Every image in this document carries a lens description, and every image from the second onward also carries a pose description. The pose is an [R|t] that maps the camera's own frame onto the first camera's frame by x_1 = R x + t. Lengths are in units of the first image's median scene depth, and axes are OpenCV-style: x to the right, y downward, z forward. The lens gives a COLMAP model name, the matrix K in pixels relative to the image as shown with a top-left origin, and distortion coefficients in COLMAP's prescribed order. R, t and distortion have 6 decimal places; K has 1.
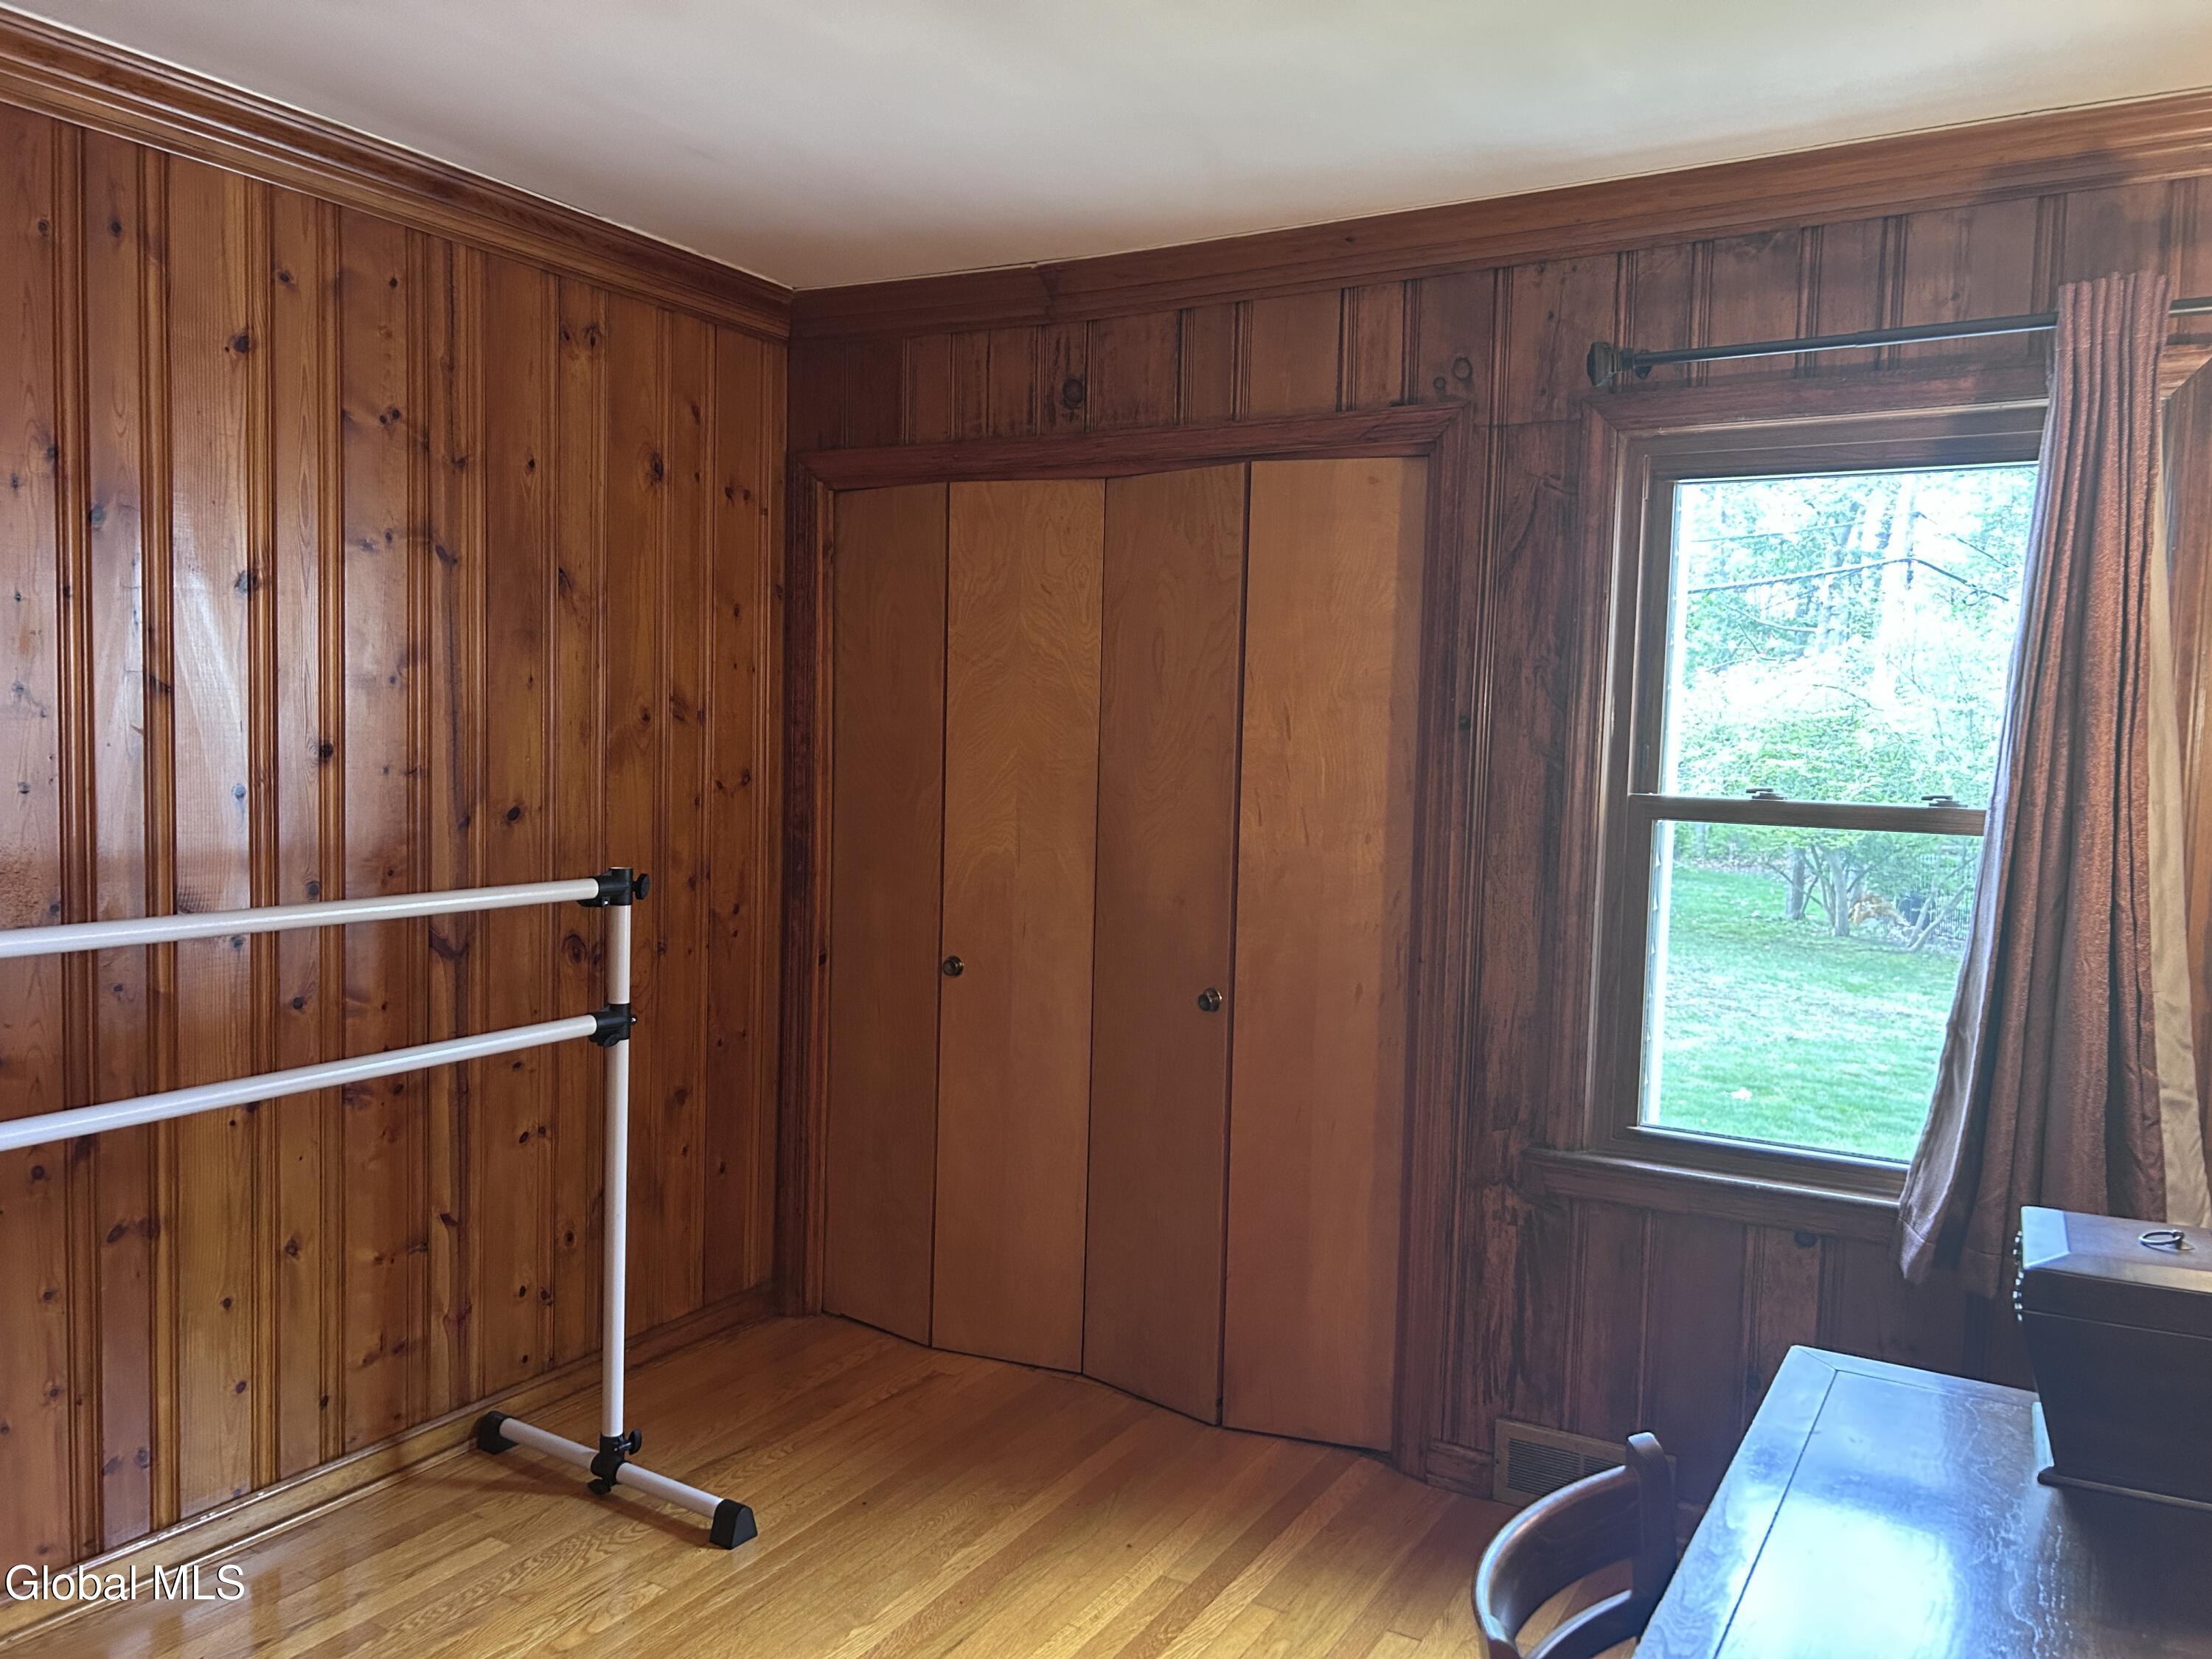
lens RADIAL K [[1669.5, 0, 1098.7], [0, 1669.5, 838.9], [0, 0, 1]] dist [0.052922, -0.069231]
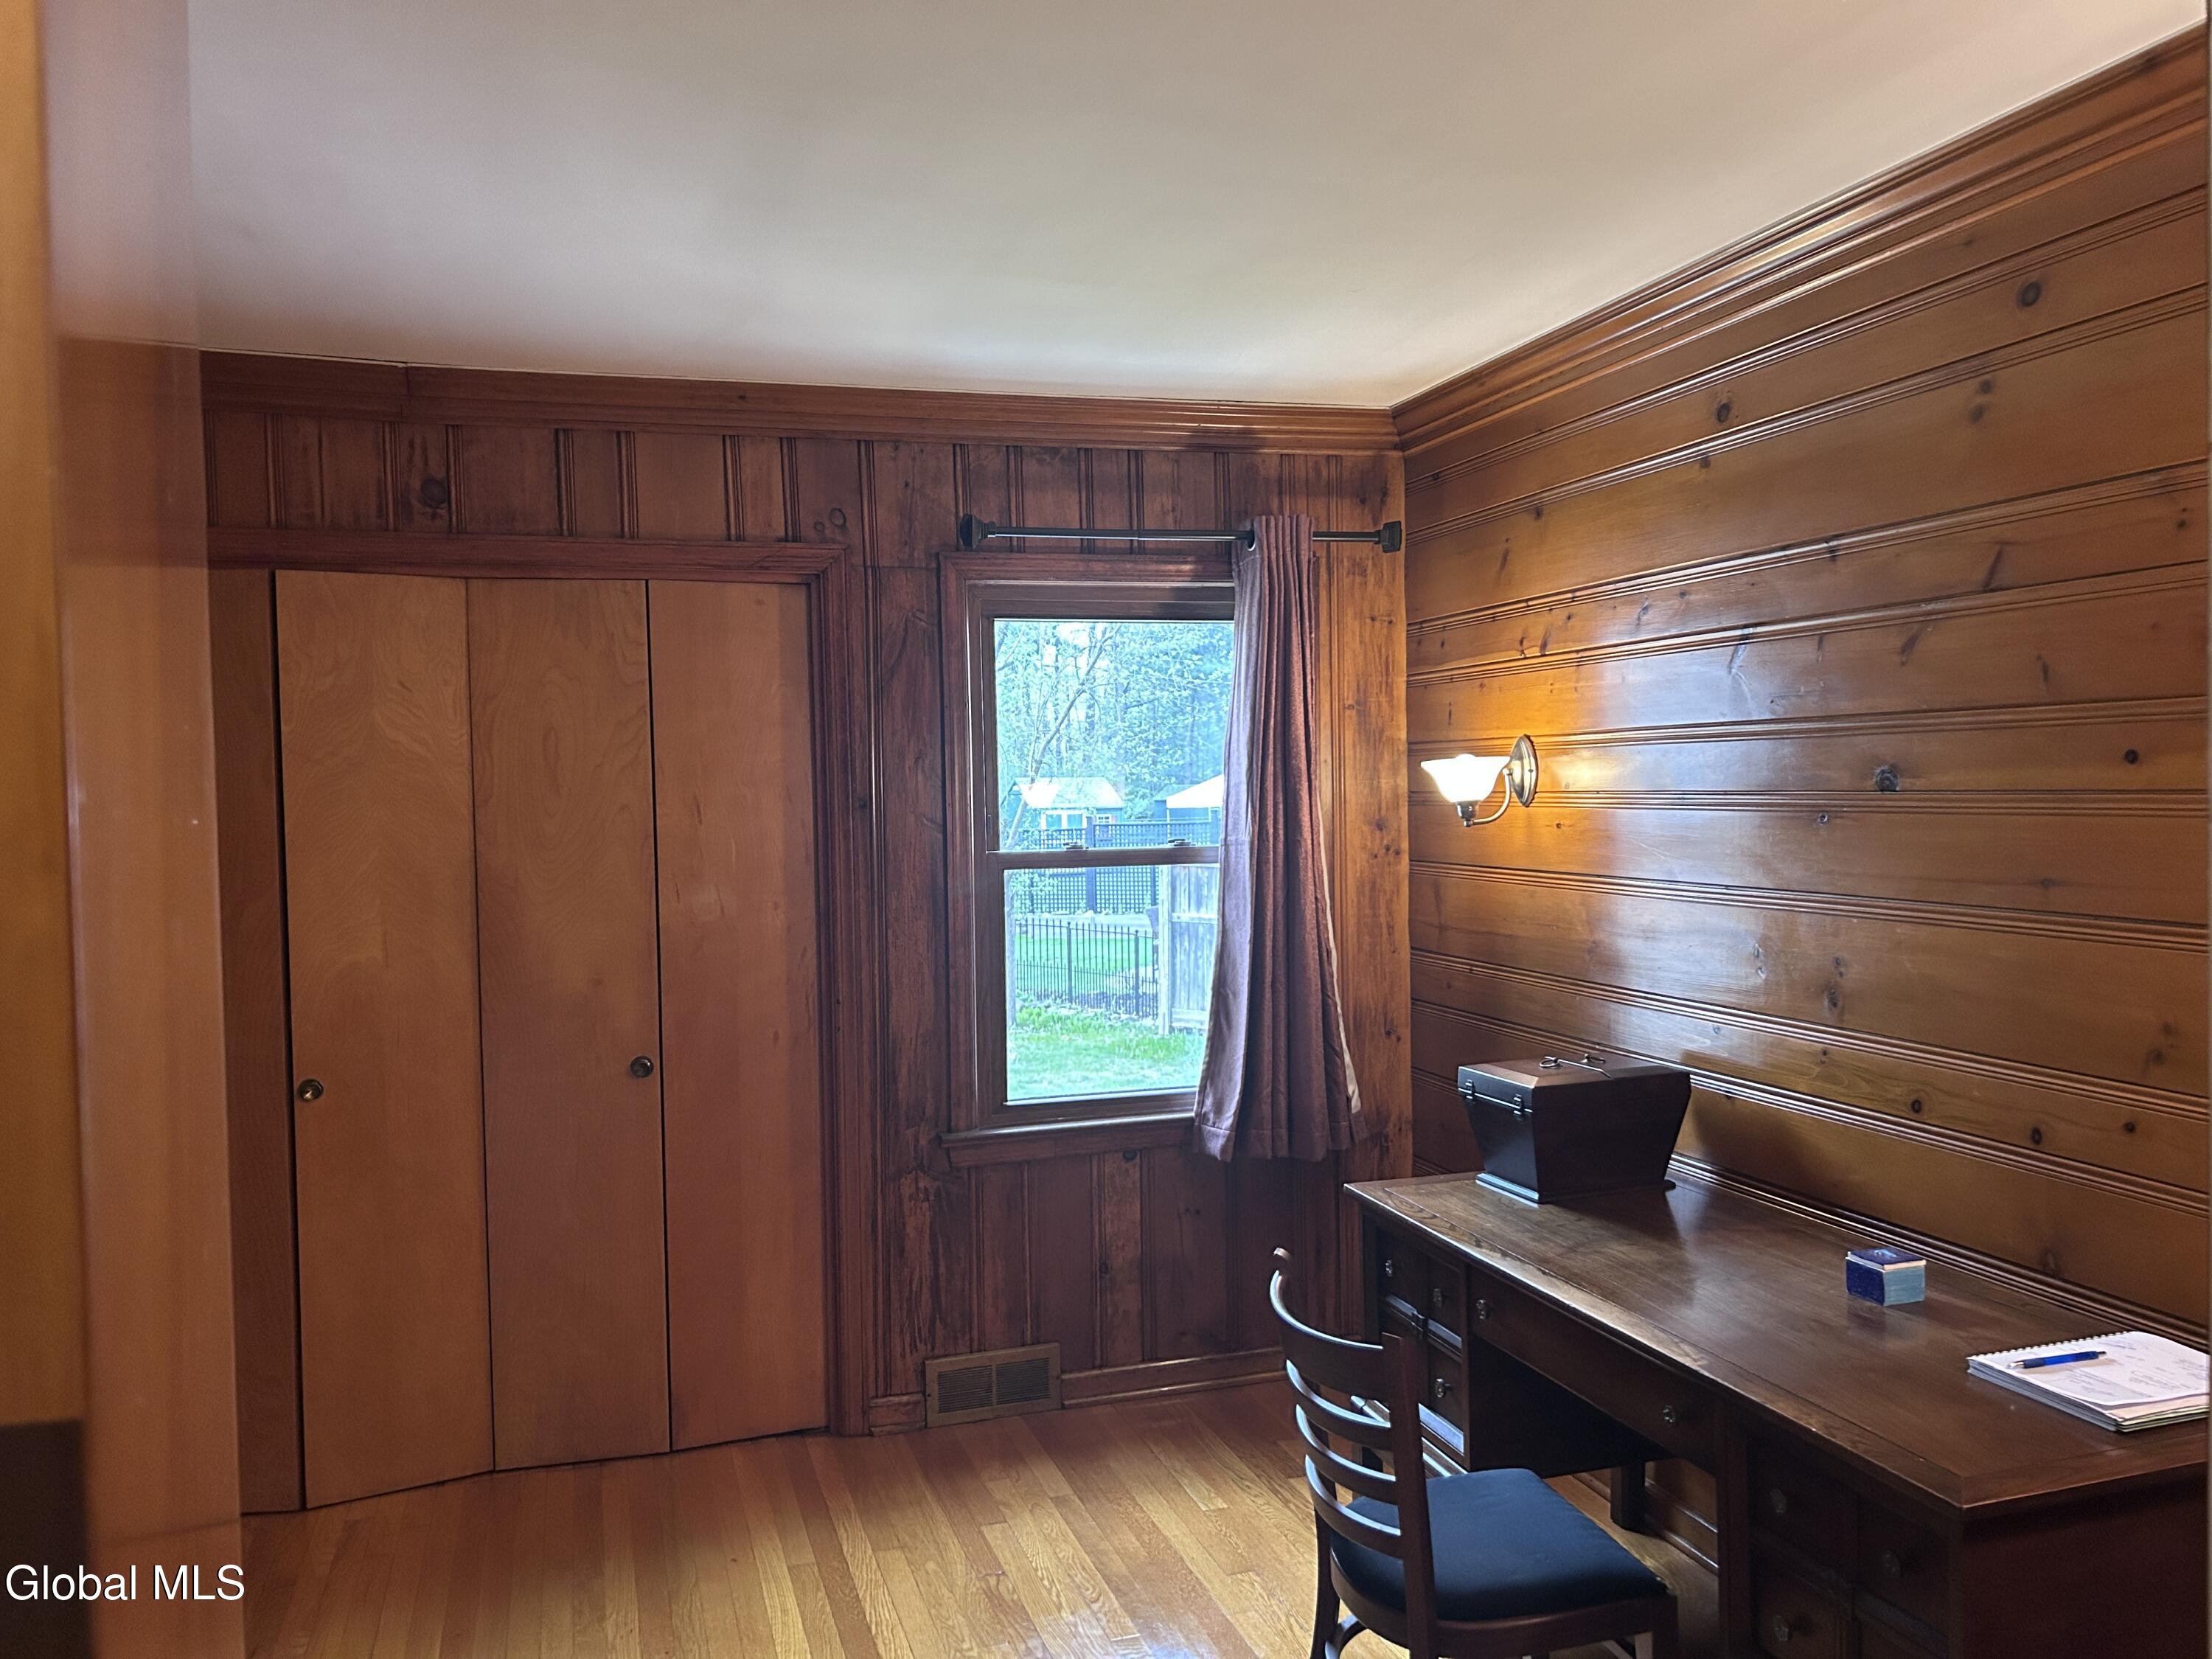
lens RADIAL K [[1669.5, 0, 1092.5], [0, 1669.5, 832.2], [0, 0, 1]] dist [0.052922, -0.069231]
pose [[0.674949, -0.058287, 0.735559, -0.573597], [0.084994, 0.996381, 0.000964, -0.035351], [-0.732953, 0.061867, 0.677460, 0.045619]]
